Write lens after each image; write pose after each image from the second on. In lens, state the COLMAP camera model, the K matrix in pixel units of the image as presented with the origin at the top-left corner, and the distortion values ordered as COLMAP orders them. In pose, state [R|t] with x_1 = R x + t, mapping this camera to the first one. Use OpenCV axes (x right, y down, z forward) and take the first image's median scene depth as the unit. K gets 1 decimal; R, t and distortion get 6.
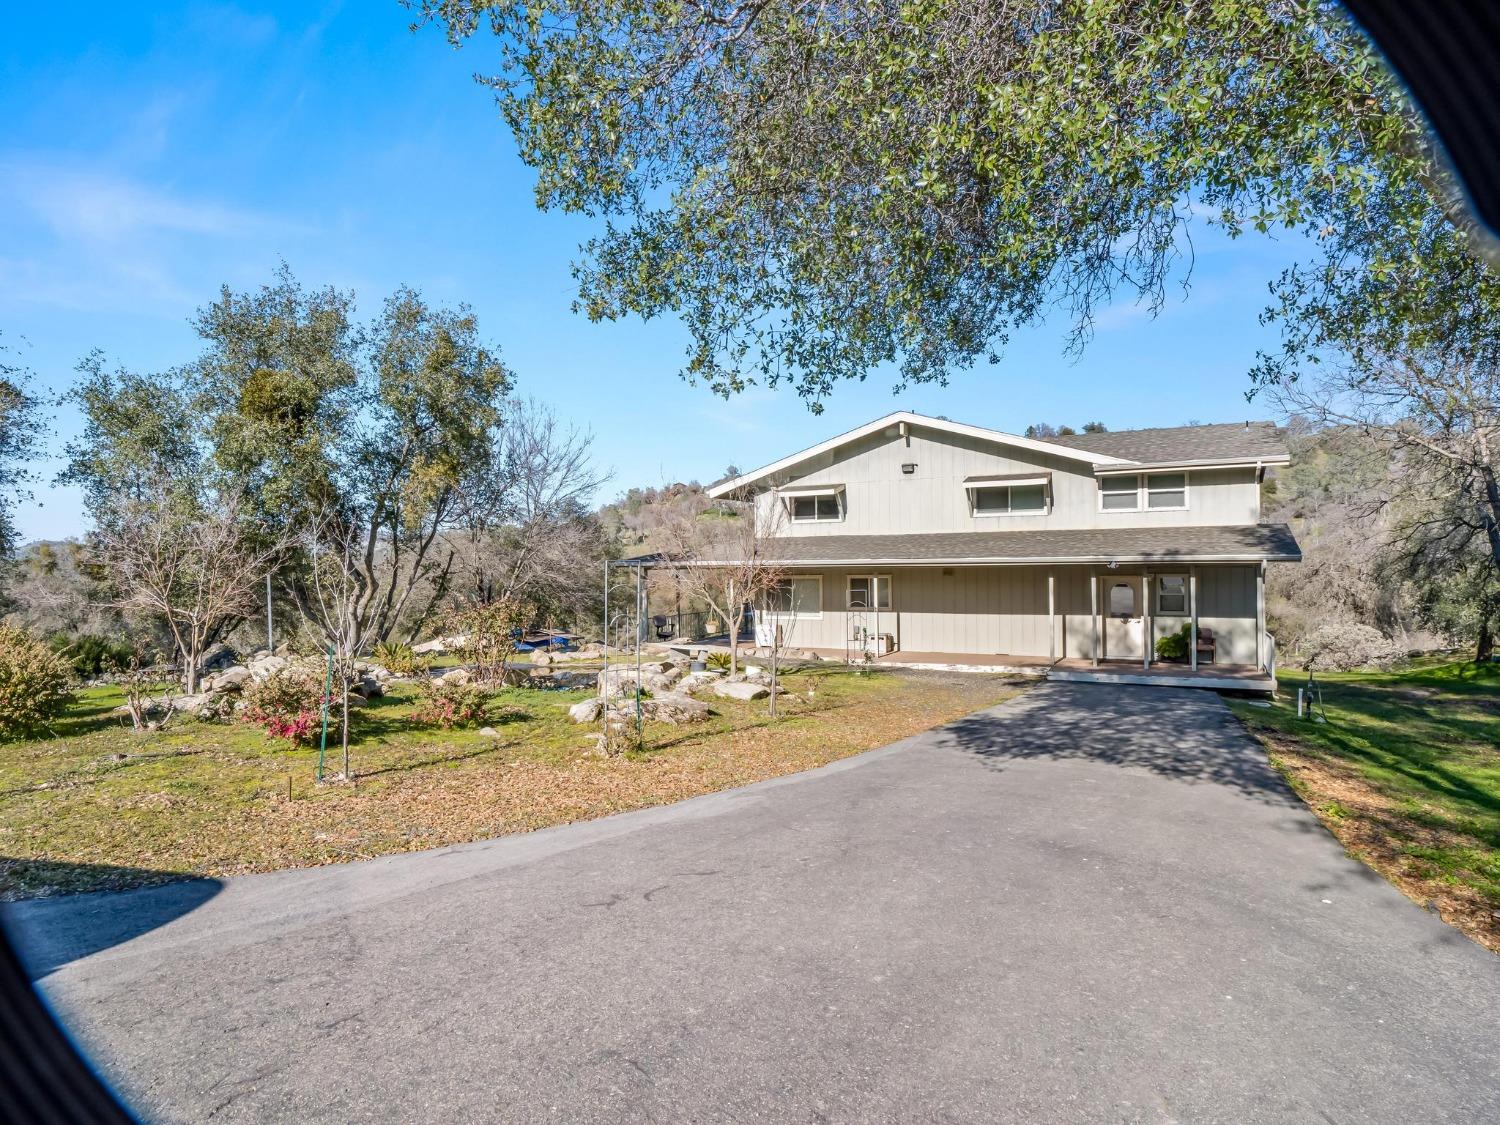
lens RADIAL K [[847.4, 0, 750.0], [0, 847.4, 562.5], [0, 0, 1]] dist [-0.014168, 0.001661]
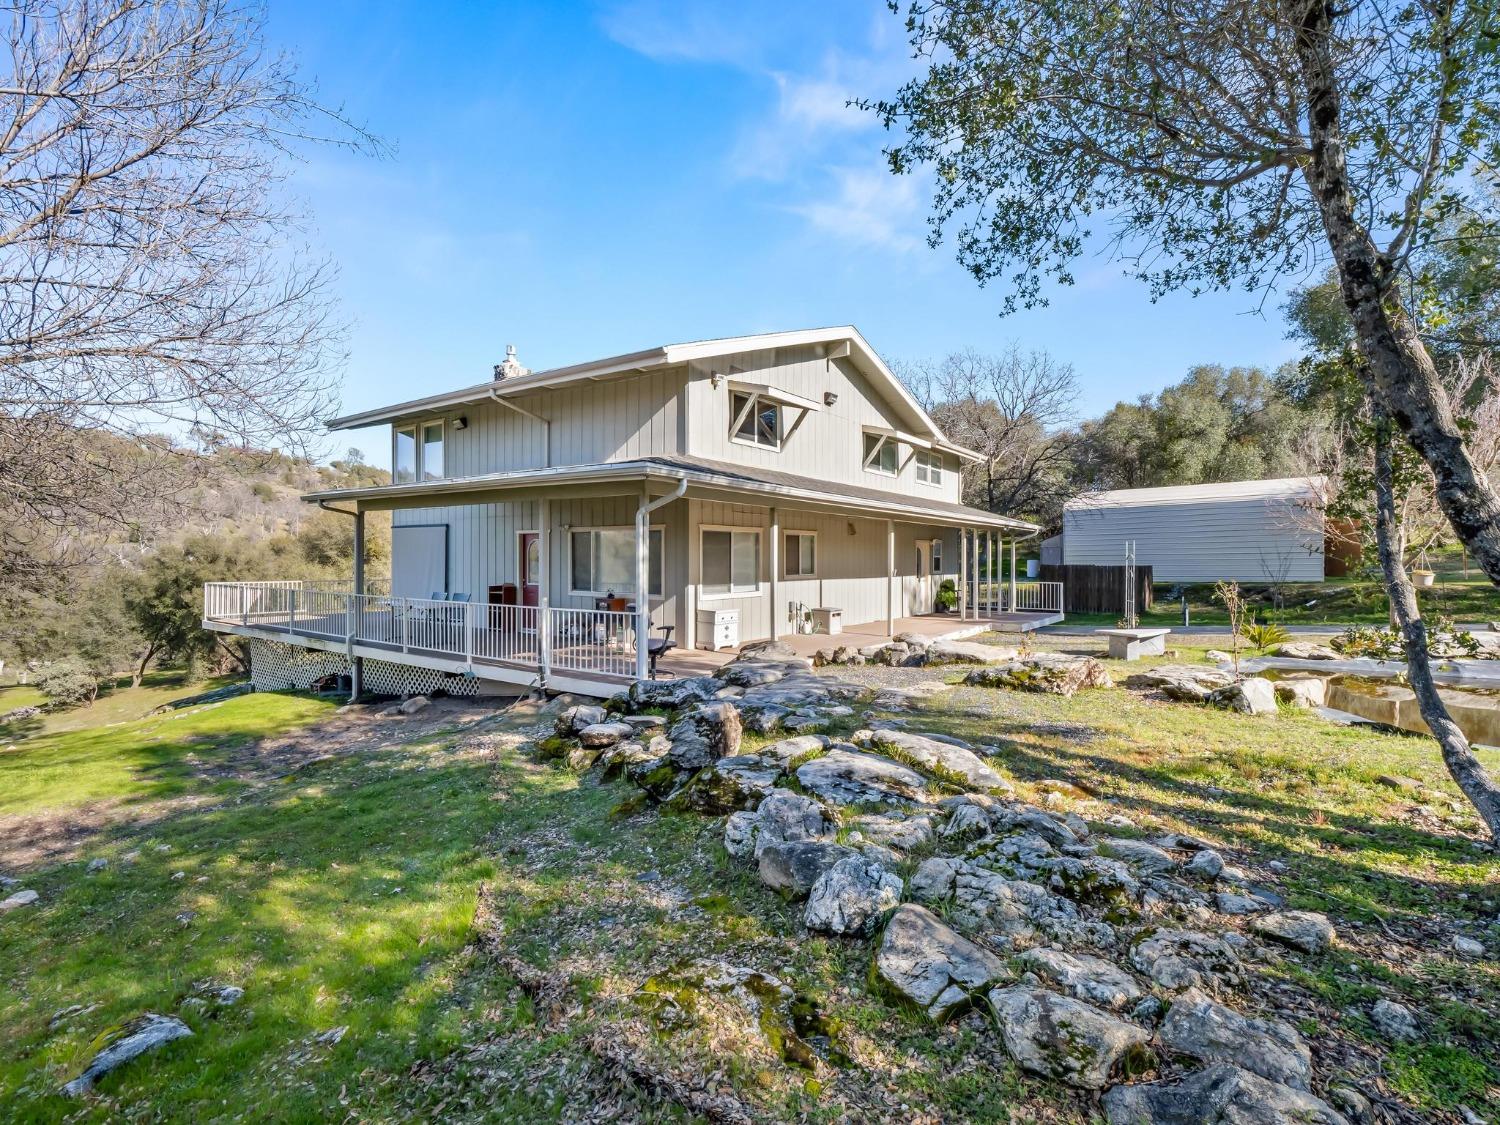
lens RADIAL K [[709.7, 0, 748.8], [0, 709.7, 549.8], [0, 0, 1]] dist [-0.024066, -0.000416]
pose [[0.187097, 0.017895, 0.982178, -0.507488], [-0.014969, 0.999770, -0.015364, 0.044704], [-0.982227, -0.011827, 0.187322, 0.994754]]
